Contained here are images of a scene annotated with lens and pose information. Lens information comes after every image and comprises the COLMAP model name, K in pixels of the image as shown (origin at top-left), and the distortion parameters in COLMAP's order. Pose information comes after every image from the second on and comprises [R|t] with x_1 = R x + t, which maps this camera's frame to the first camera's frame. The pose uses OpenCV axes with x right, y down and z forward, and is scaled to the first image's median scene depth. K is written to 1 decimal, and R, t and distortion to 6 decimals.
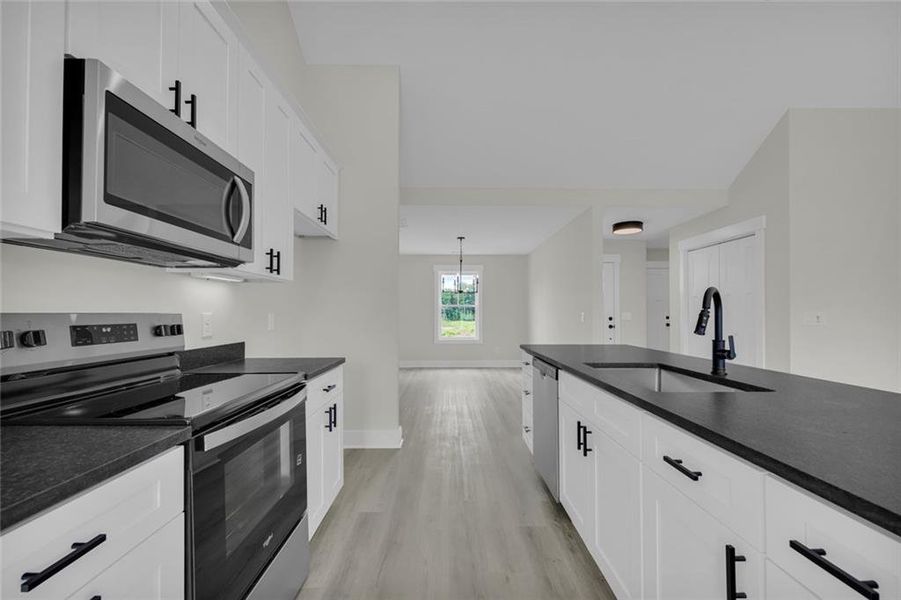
lens RADIAL K [[368.3, 0, 454.4], [0, 368.3, 309.5], [0, 0, 1]] dist [-0.001291, -0.000298]
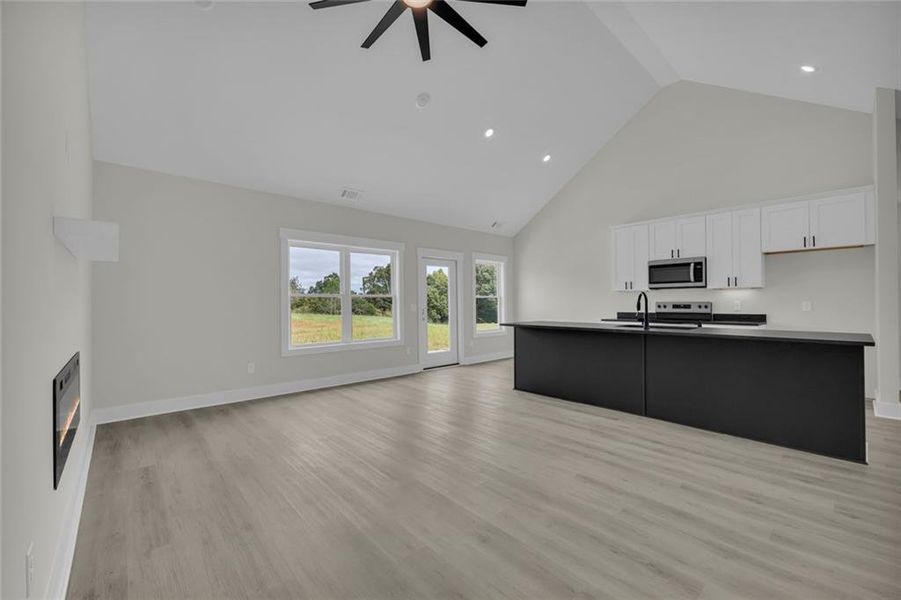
lens RADIAL K [[369.2, 0, 450.5], [0, 369.2, 300.0], [0, 0, 1]] dist [-0.001252, -0.000178]
pose [[-0.750207, 0.001194, -0.661201, 3.175187], [0.011271, 0.999876, -0.010982, 0.003766], [0.661106, -0.015692, -0.750128, 1.931155]]
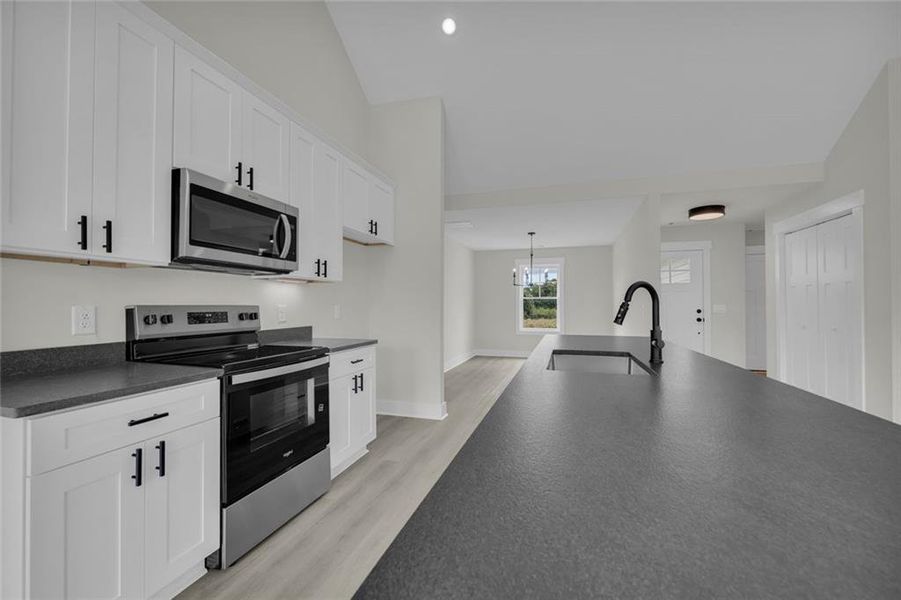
lens RADIAL K [[364.7, 0, 457.4], [0, 364.7, 300.5], [0, 0, 1]] dist [-0.001201, 0.000038]
pose [[0.953770, -0.004001, -0.300510, 0.491261], [0.003125, 0.999989, -0.003396, -0.002307], [0.300521, 0.002300, 0.953772, -0.186505]]
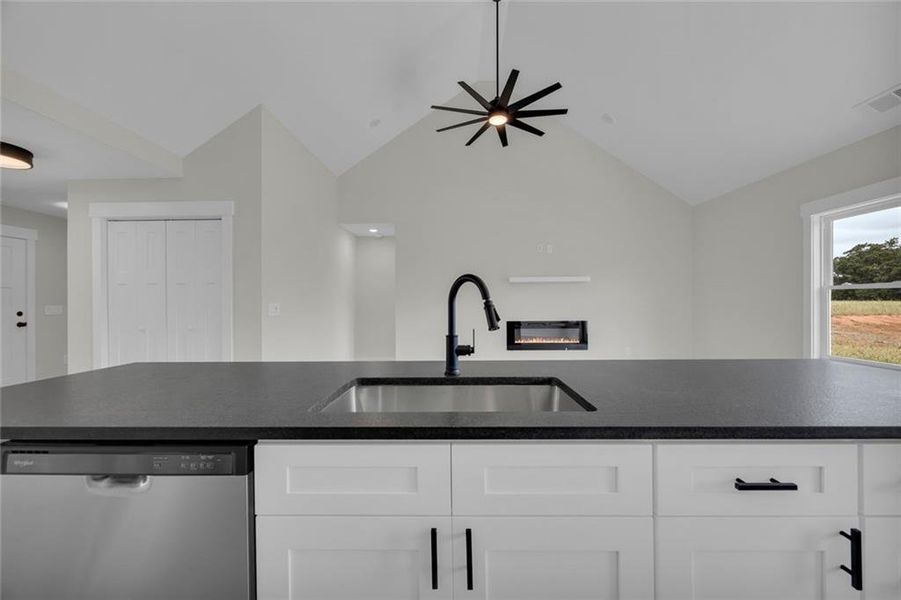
lens RADIAL K [[358.6, 0, 450.5], [0, 358.6, 300.0], [0, 0, 1]] dist [-0.001817, -0.000128]
pose [[0.033944, 0.004183, 0.999415, -0.138280], [-0.001119, 0.999991, -0.004147, 0.002770], [-0.999423, -0.000978, 0.033948, 0.977098]]
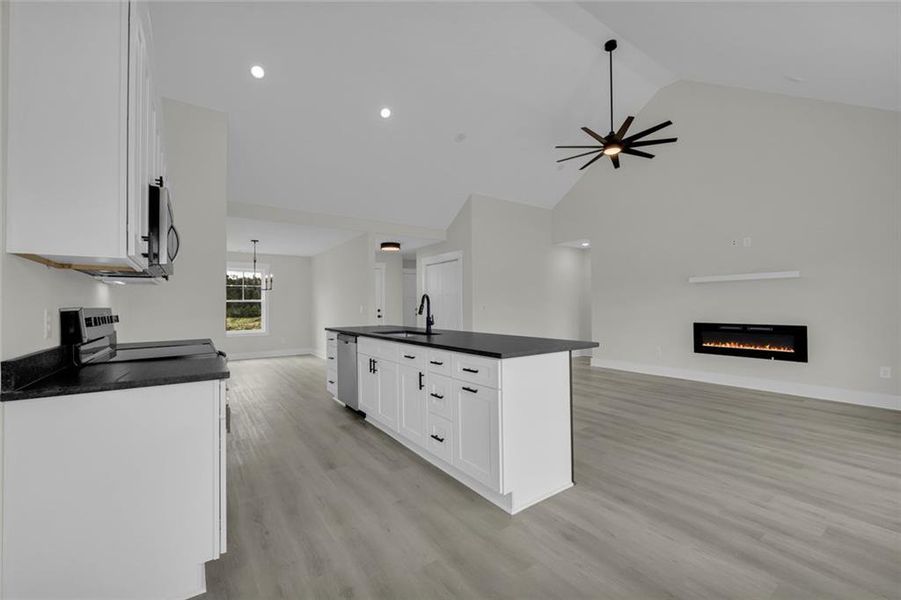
lens RADIAL K [[358.6, 0, 450.5], [0, 358.6, 300.0], [0, 0, 1]] dist [-0.001817, -0.000128]
pose [[0.821075, 0.000062, 0.570820, -0.440330], [0.005727, 0.999949, -0.008346, -0.003487], [-0.570791, 0.010122, 0.821033, -0.904884]]
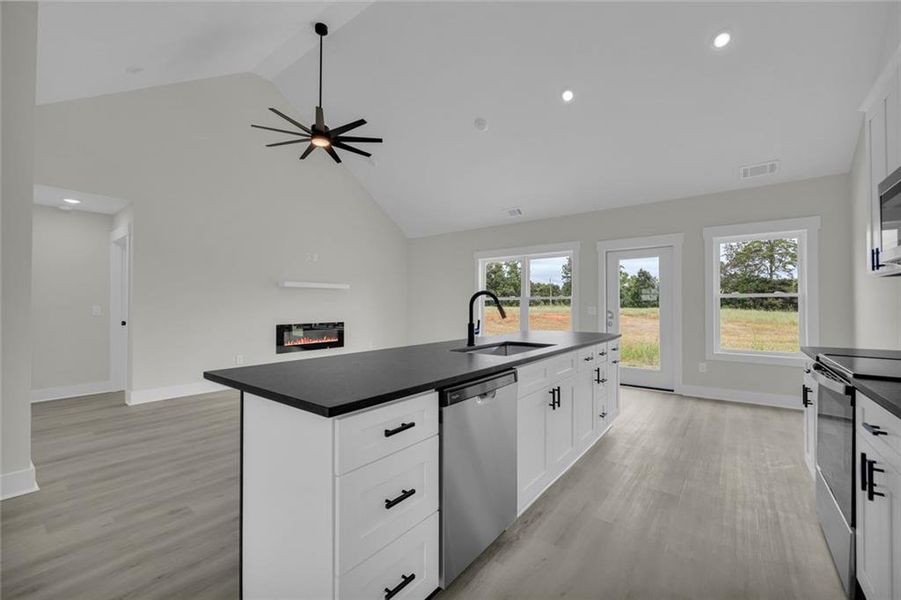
lens RADIAL K [[369.2, 0, 450.5], [0, 369.2, 300.0], [0, 0, 1]] dist [-0.001252, -0.000178]
pose [[-0.782663, 0.007849, 0.622397, -0.201629], [-0.005162, 0.999804, -0.019100, 0.012662], [-0.622425, -0.018162, -0.782469, 2.305010]]
